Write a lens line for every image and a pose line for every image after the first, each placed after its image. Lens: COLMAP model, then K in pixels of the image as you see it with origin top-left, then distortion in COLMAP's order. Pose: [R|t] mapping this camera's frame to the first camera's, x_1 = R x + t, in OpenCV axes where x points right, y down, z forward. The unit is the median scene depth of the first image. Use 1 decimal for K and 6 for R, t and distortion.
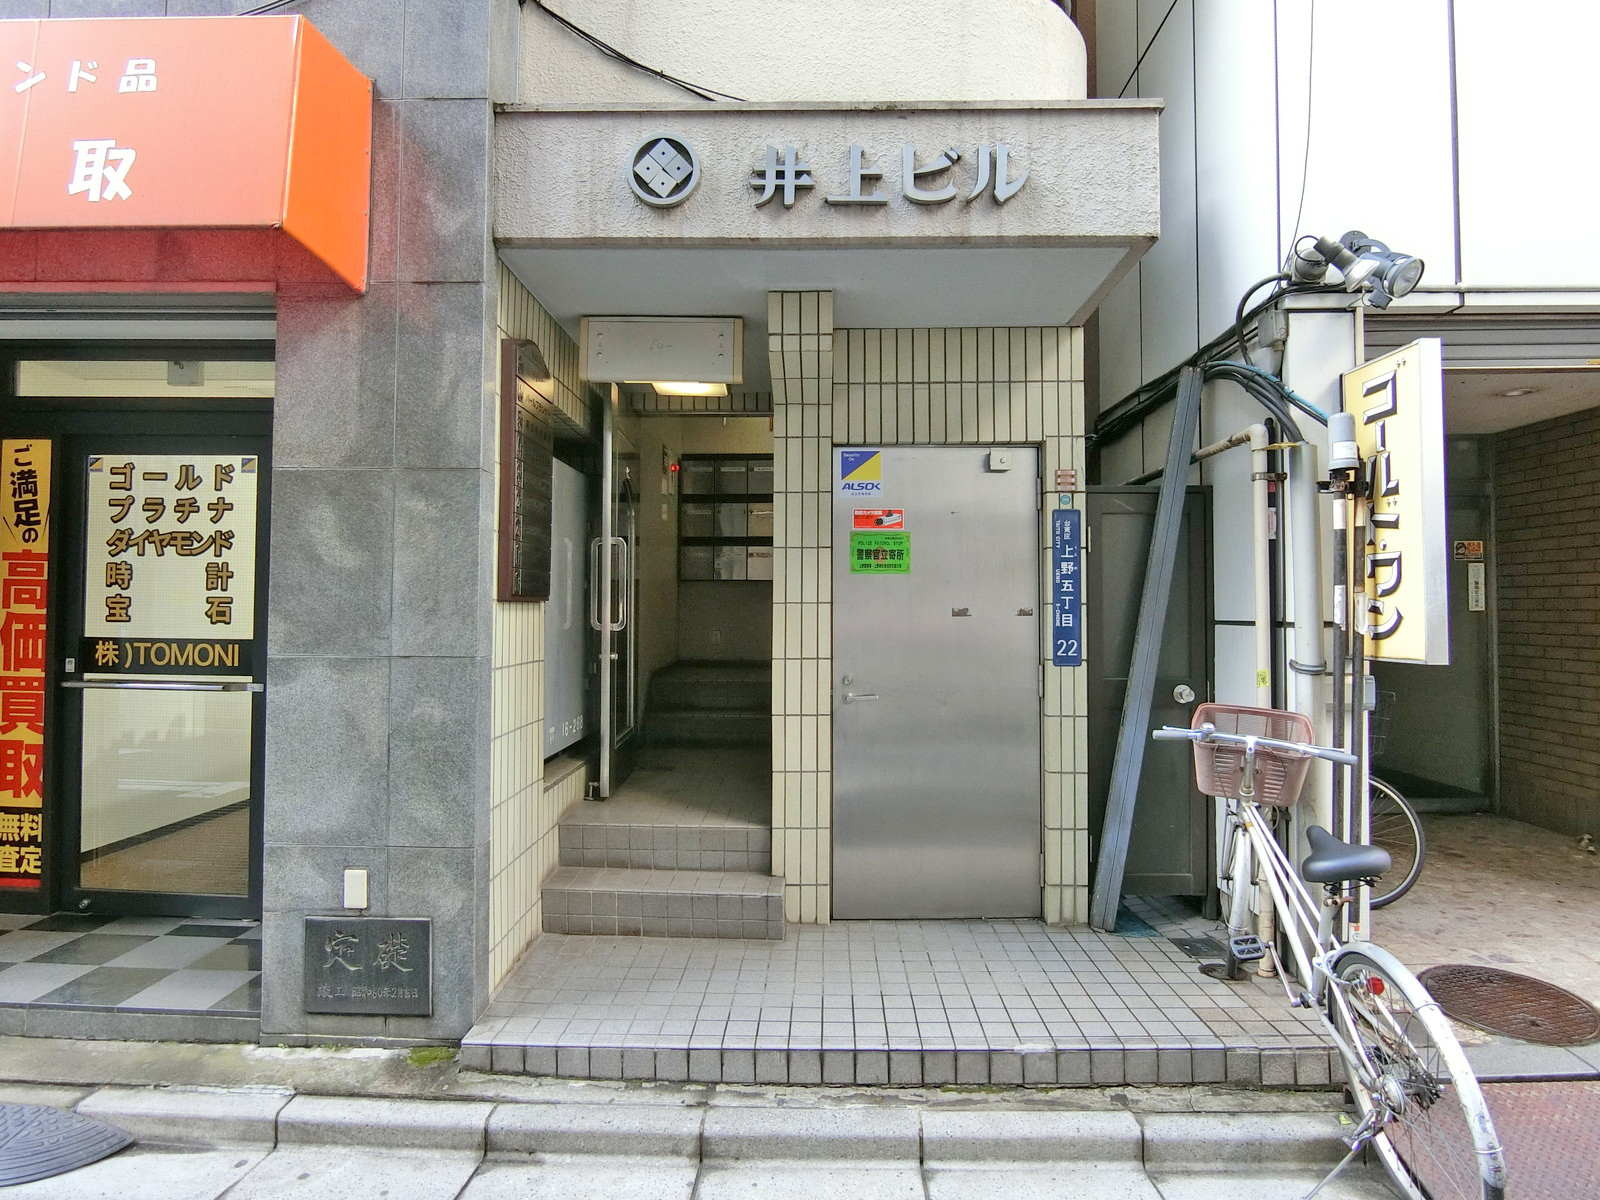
lens RADIAL K [[916.0, 0, 802.6], [0, 916.0, 595.7], [0, 0, 1]] dist [-0.030479, -0.001970]
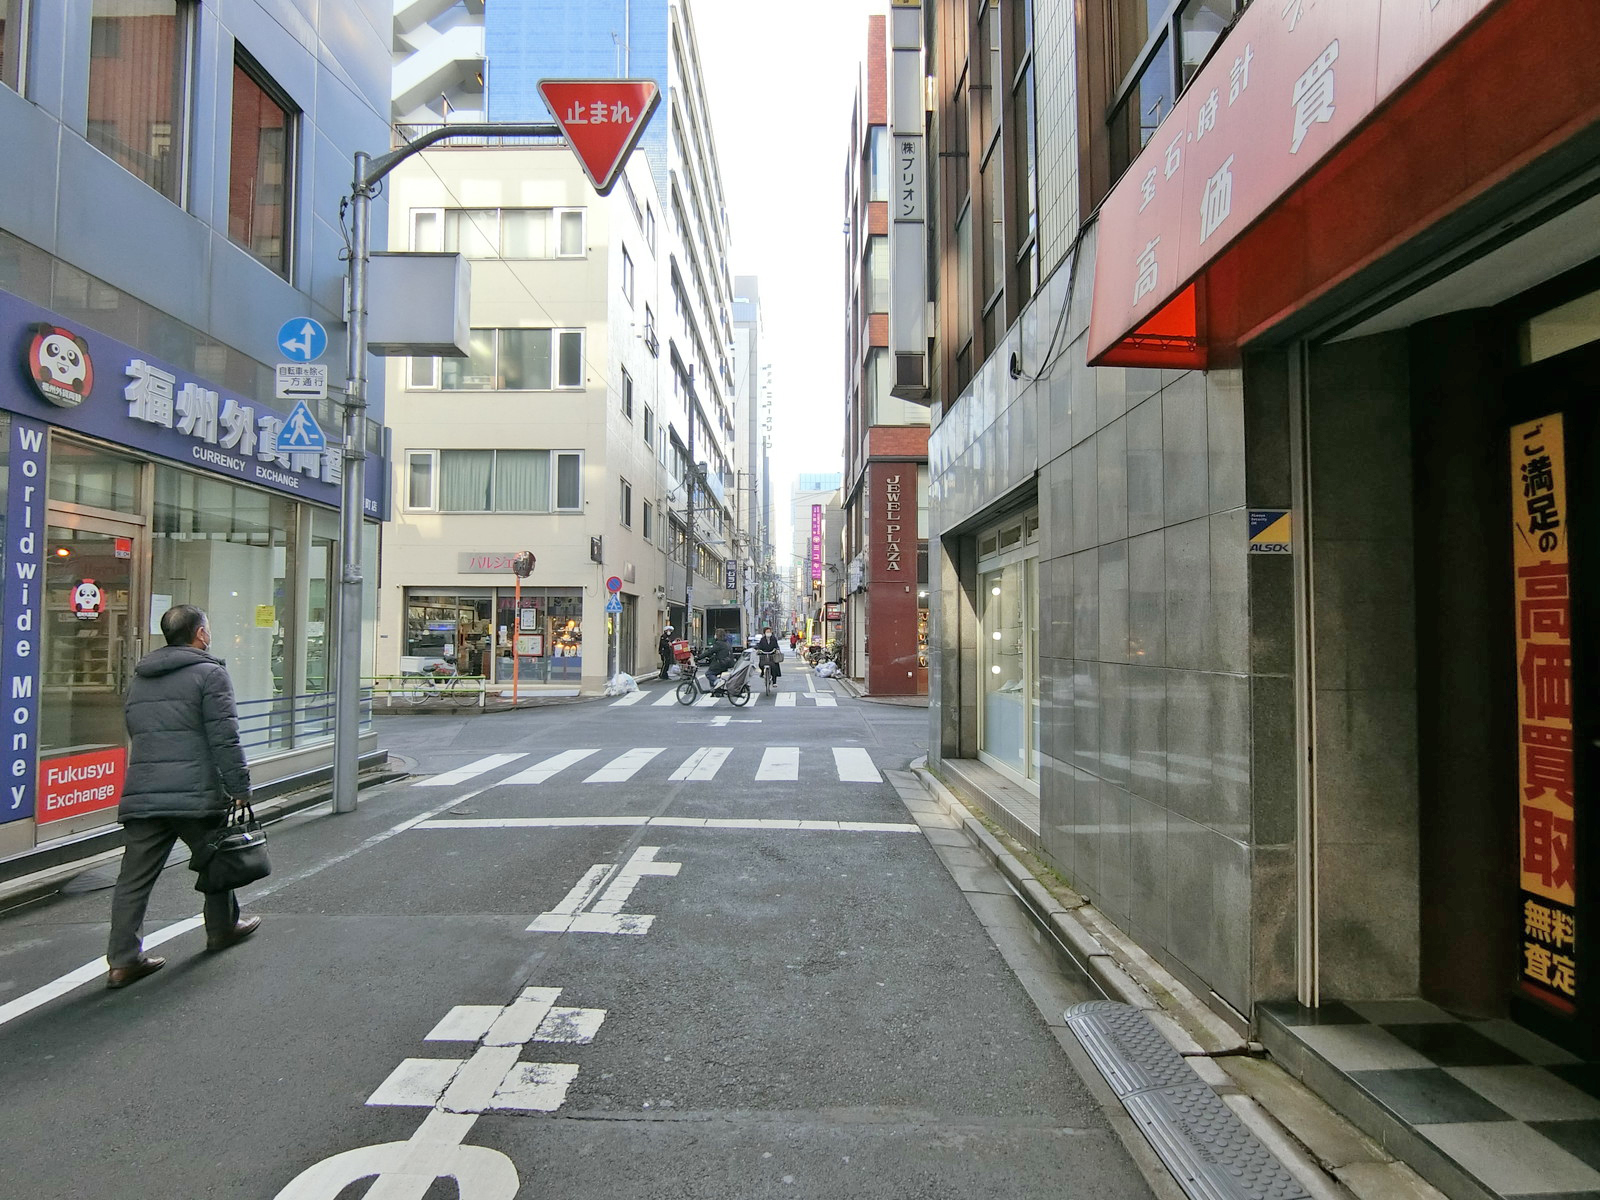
lens RADIAL K [[916.0, 0, 803.6], [0, 916.0, 601.4], [0, 0, 1]] dist [-0.030479, -0.001970]
pose [[0.036719, -0.048822, -0.998132, -0.128084], [0.029662, 0.998419, -0.047744, 0.000838], [0.998885, -0.027853, 0.038109, 0.338761]]
